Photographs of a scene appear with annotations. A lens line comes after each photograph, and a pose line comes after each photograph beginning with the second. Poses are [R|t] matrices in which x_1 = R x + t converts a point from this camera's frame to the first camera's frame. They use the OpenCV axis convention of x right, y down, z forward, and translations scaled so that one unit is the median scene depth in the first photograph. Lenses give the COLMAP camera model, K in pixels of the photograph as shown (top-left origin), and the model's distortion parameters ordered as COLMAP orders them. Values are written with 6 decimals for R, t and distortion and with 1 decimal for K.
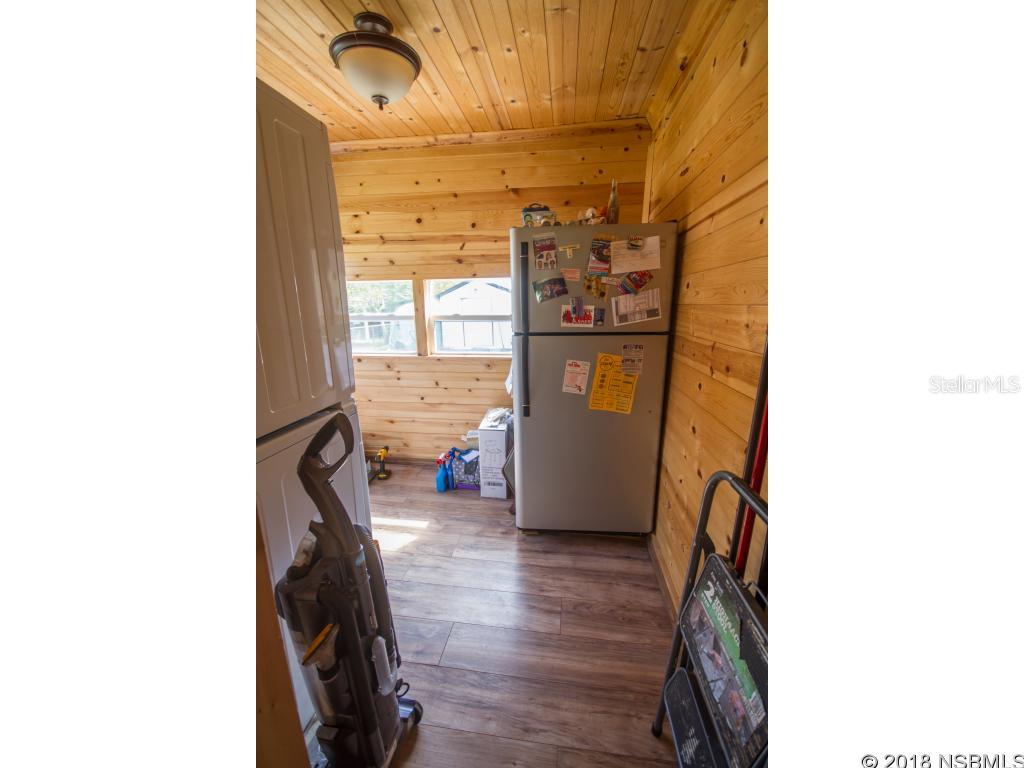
lens RADIAL K [[353.4, 0, 520.1], [0, 353.4, 380.3], [0, 0, 1]] dist [-0.002362, -0.000485]
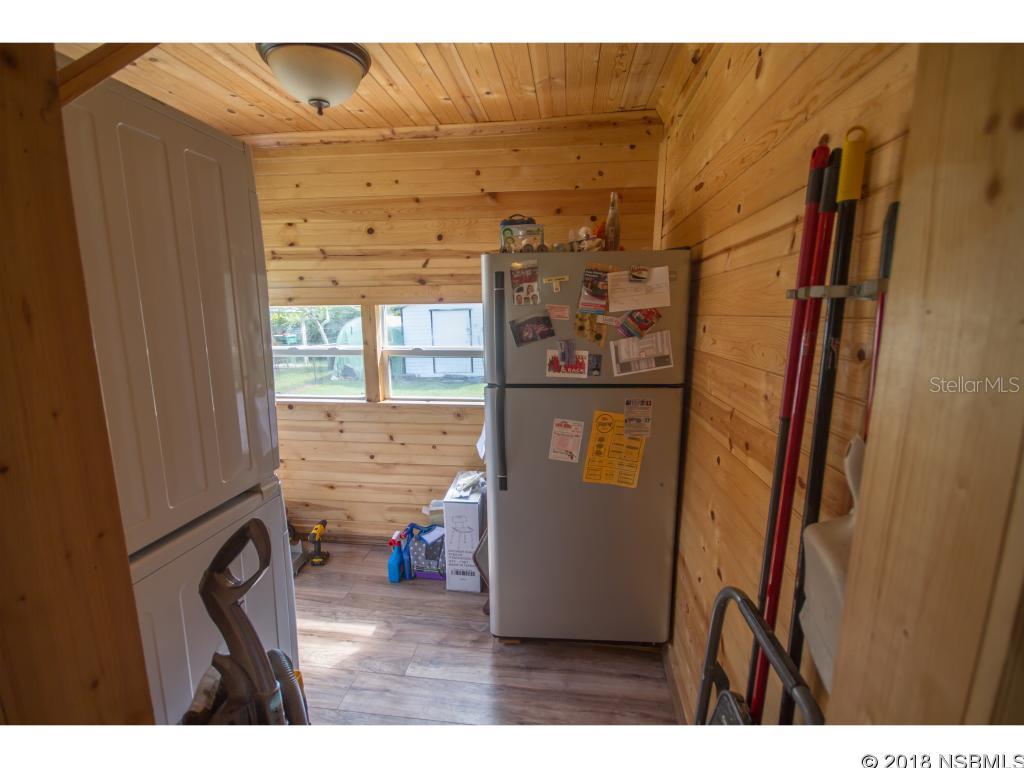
lens RADIAL K [[471.3, 0, 512.5], [0, 471.3, 393.1], [0, 0, 1]] dist [0.000049, 0.000826]
pose [[0.999978, 0.002419, 0.006144, 0.031272], [-0.002138, 0.998969, -0.045340, -0.062608], [-0.006247, 0.045326, 0.998953, -0.040868]]
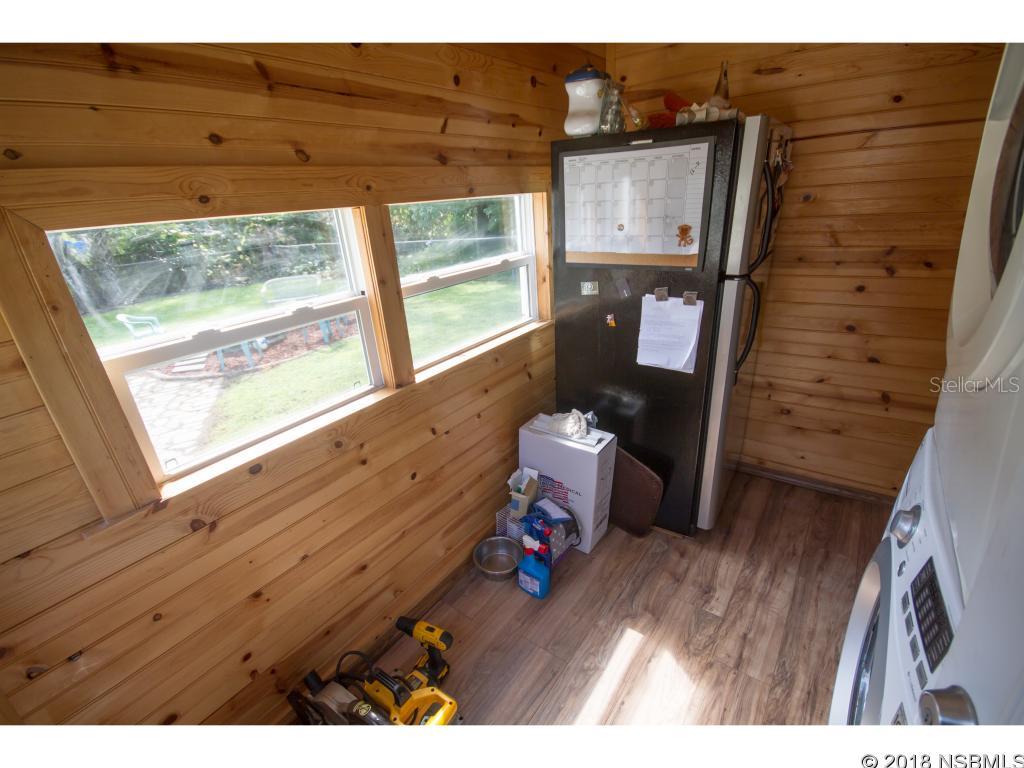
lens RADIAL K [[471.3, 0, 516.8], [0, 471.3, 391.9], [0, 0, 1]] dist [0.000049, 0.000826]
pose [[0.471016, -0.357984, 0.806220, -1.011422], [0.252645, 0.930412, 0.265527, -0.268742], [-0.845171, 0.078620, 0.528682, 0.854424]]
